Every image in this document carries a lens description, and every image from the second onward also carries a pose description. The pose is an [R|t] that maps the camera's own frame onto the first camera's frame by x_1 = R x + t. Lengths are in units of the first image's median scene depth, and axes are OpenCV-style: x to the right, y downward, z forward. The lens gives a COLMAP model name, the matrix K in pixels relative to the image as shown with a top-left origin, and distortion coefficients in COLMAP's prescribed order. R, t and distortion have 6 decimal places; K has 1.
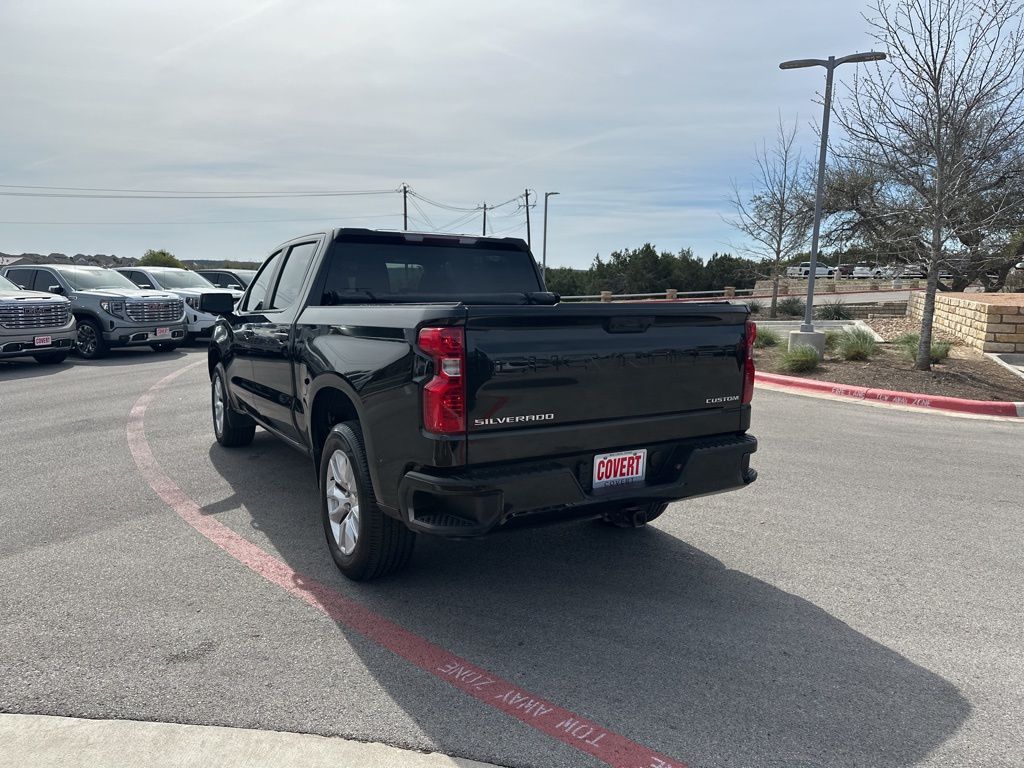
lens RADIAL K [[710.5, 0, 512.0], [0, 710.5, 384.0], [0, 0, 1]] dist [0.103990, -0.146575]
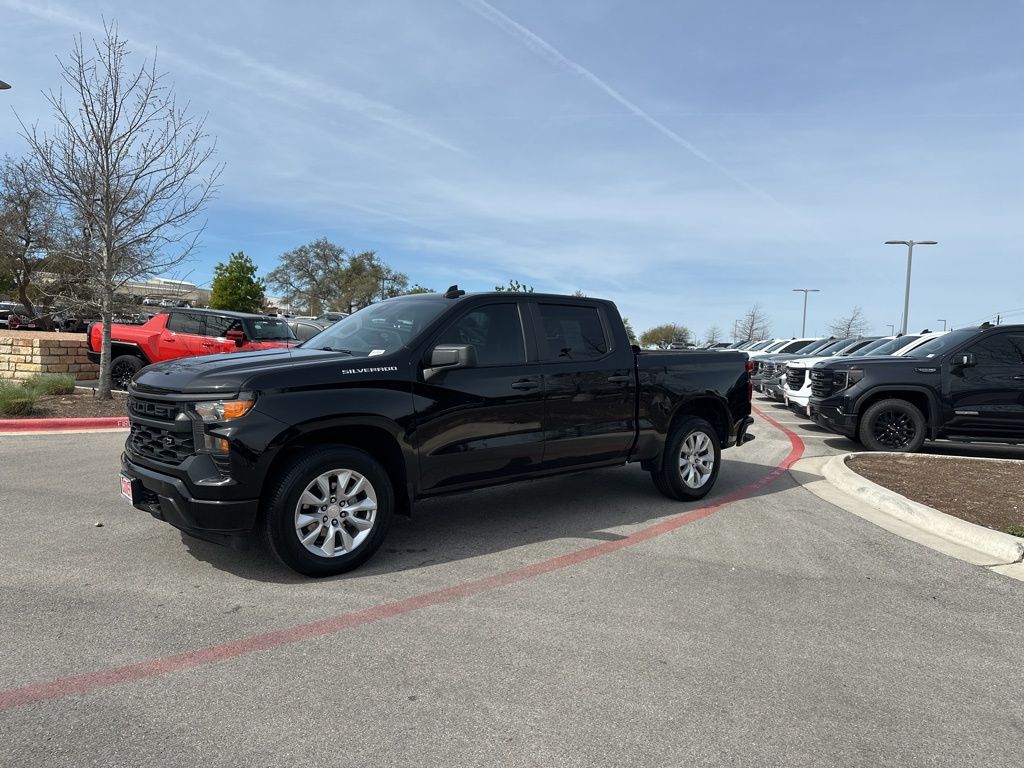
lens RADIAL K [[701.8, 0, 512.0], [0, 701.8, 384.0], [0, 0, 1]] dist [0.096022, -0.133614]
pose [[-0.133462, -0.067805, 0.988732, -0.199022], [0.099096, 0.991744, 0.081388, -0.023541], [-0.986087, 0.108841, -0.125641, 0.175672]]
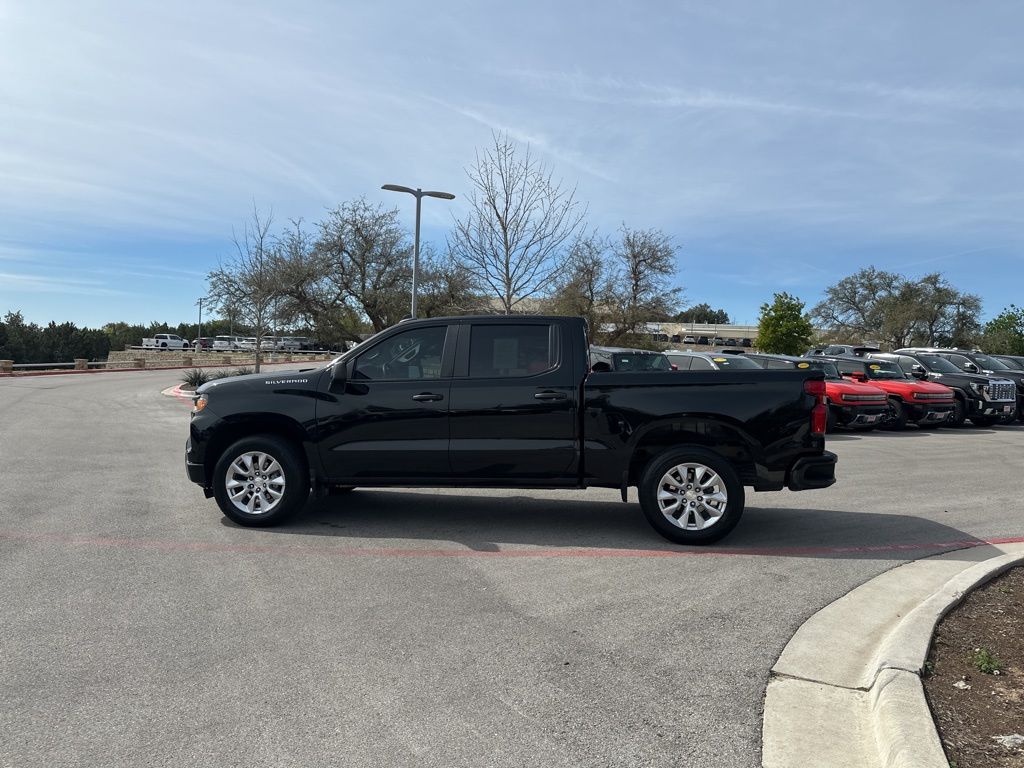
lens RADIAL K [[701.8, 0, 512.0], [0, 701.8, 384.0], [0, 0, 1]] dist [0.096022, -0.133614]
pose [[0.634860, -0.013208, 0.772515, -0.168775], [0.089503, 0.994380, -0.056552, -0.002828], [-0.767426, 0.105045, 0.632474, 0.031681]]
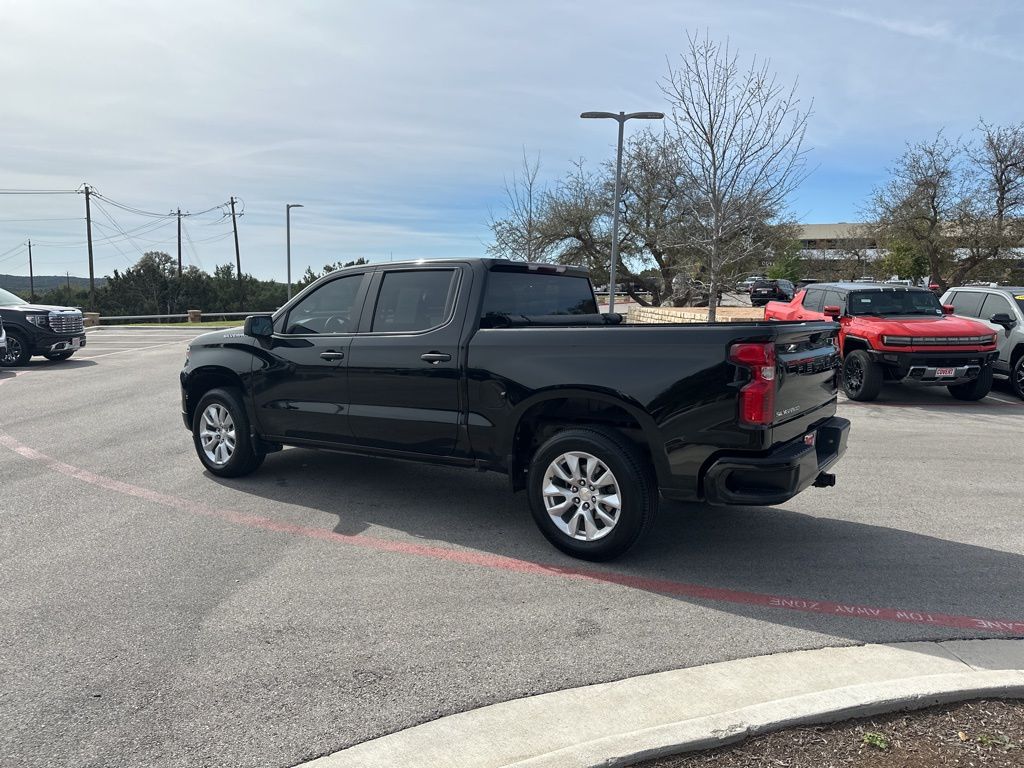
lens RADIAL K [[699.1, 0, 515.5], [0, 699.1, 390.8], [0, 0, 1]] dist [0.098535, -0.139605]
pose [[0.919410, -0.051805, 0.389874, -0.074624], [0.054864, 0.998488, 0.003295, -0.001729], [-0.389455, 0.018361, 0.920862, -0.001508]]
